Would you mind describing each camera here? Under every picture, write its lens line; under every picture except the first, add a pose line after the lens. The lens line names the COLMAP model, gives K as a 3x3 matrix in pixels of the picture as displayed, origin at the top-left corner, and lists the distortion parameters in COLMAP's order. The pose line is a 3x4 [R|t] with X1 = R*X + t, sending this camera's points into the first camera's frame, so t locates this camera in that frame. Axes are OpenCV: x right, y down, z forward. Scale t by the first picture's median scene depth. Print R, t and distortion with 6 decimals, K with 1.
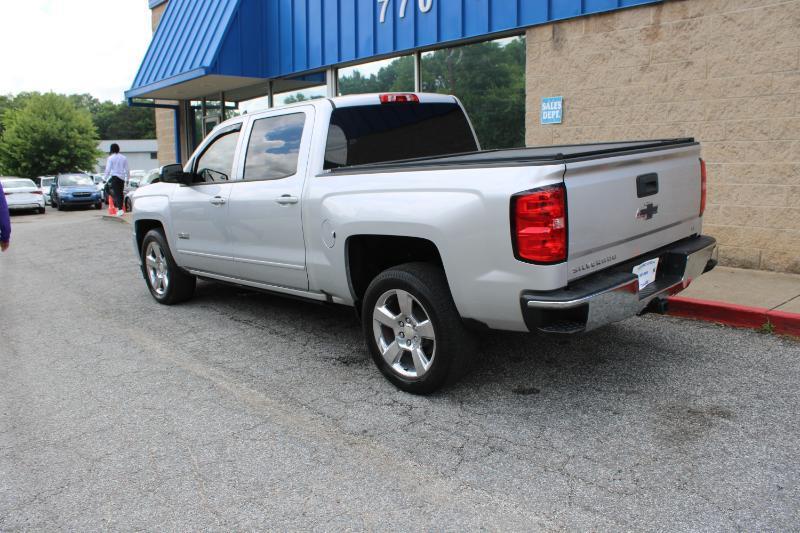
lens RADIAL K [[660.0, 0, 392.1], [0, 660.0, 267.4], [0, 0, 1]] dist [-0.156092, 0.137141]
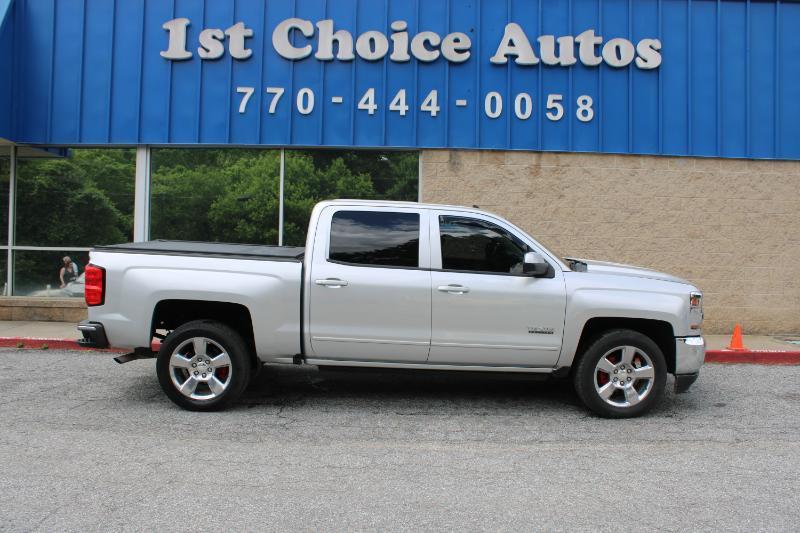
lens RADIAL K [[660.0, 0, 404.5], [0, 660.0, 266.9], [0, 0, 1]] dist [-0.156092, 0.137141]
pose [[0.642265, 0.023410, 0.766125, -0.817220], [0.093031, 0.989763, -0.108235, -0.025387], [-0.760816, 0.140789, 0.633512, 0.304205]]
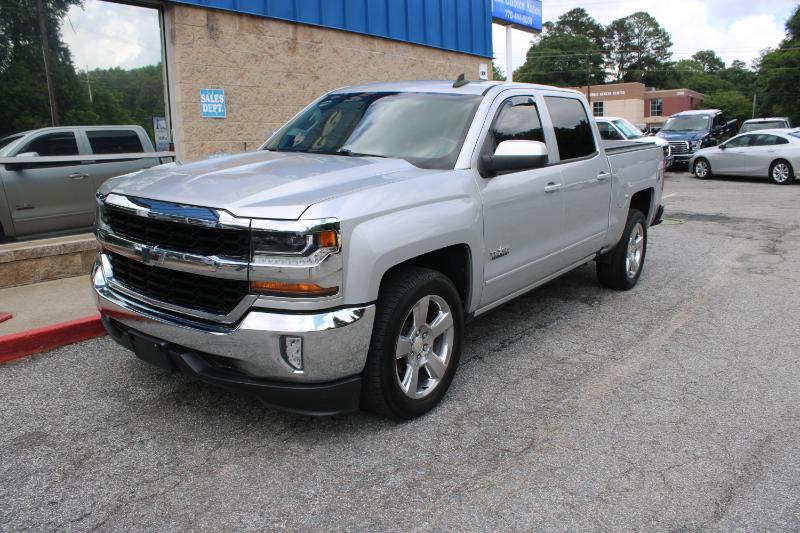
lens RADIAL K [[660.0, 0, 392.4], [0, 660.0, 267.7], [0, 0, 1]] dist [-0.156092, 0.137141]
pose [[-0.192962, -0.148768, 0.969863, -0.786686], [0.189707, 0.964133, 0.185633, -0.148049], [-0.962692, 0.219810, -0.157819, 1.016233]]
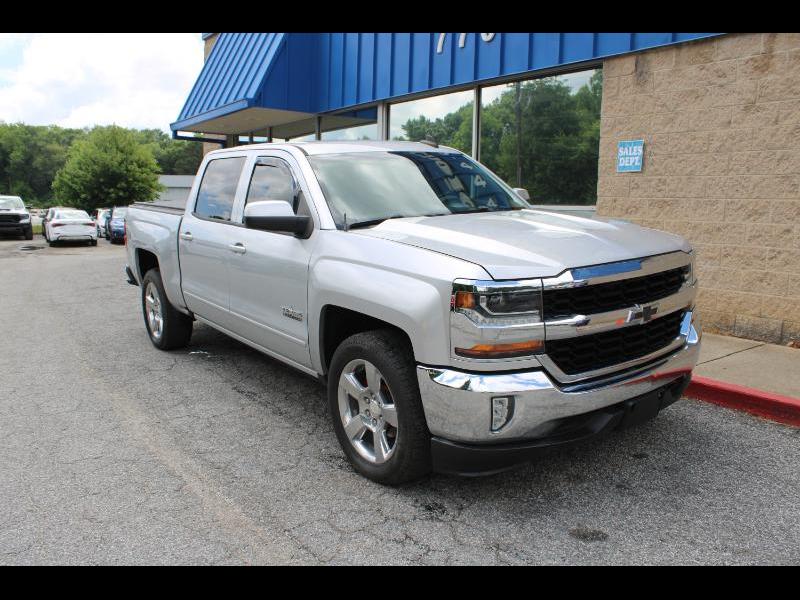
lens RADIAL K [[657.8, 0, 397.7], [0, 657.8, 301.6], [0, 0, 1]] dist [-0.141010, 0.113987]
pose [[0.995521, 0.048844, -0.080948, 0.021688], [-0.050066, 0.998660, -0.013131, -0.027350], [0.080198, 0.017125, 0.996632, 0.148498]]
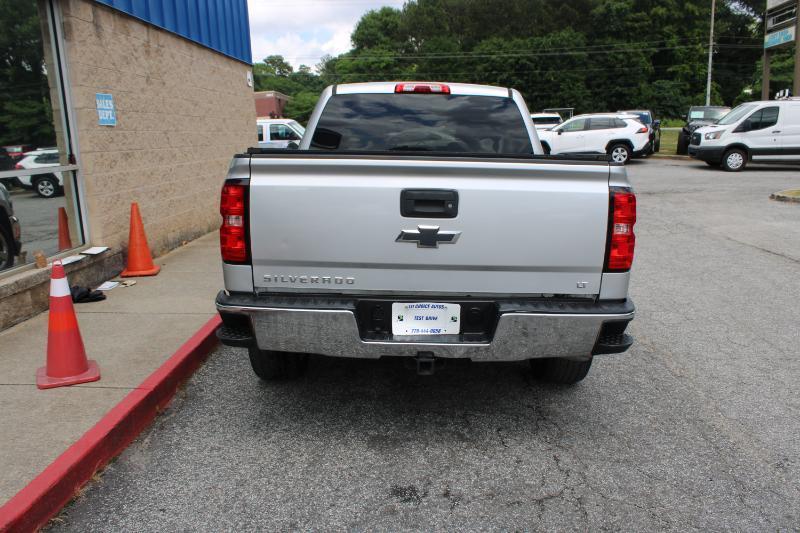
lens RADIAL K [[660.0, 0, 400.6], [0, 660.0, 265.4], [0, 0, 1]] dist [-0.156092, 0.137141]
pose [[-0.739148, -0.078678, 0.668932, -0.638613], [0.167237, 0.940615, 0.295424, -0.248715], [-0.652451, 0.330232, -0.682095, 1.472898]]
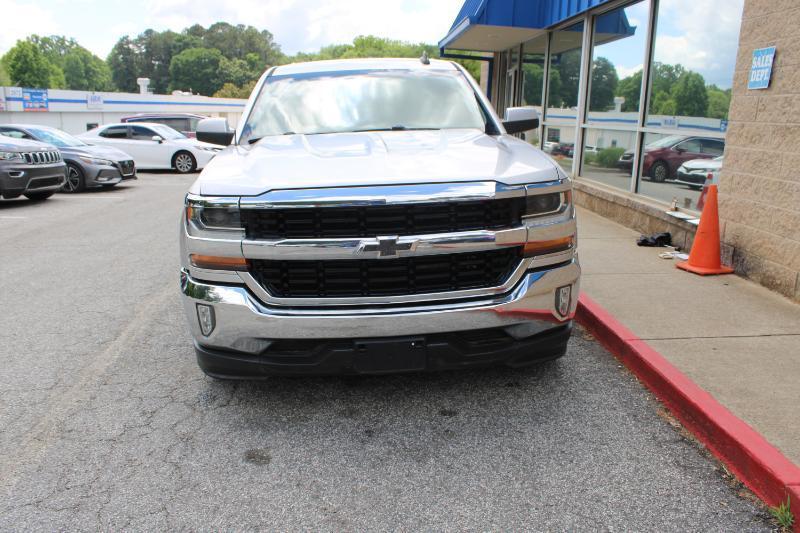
lens RADIAL K [[660.0, 0, 403.5], [0, 660.0, 262.1], [0, 0, 1]] dist [-0.156092, 0.137141]
pose [[0.789426, 0.179913, -0.586888, 0.397199], [-0.145461, 0.983681, 0.105891, -0.068354], [0.596362, 0.001776, 0.802714, 0.286811]]
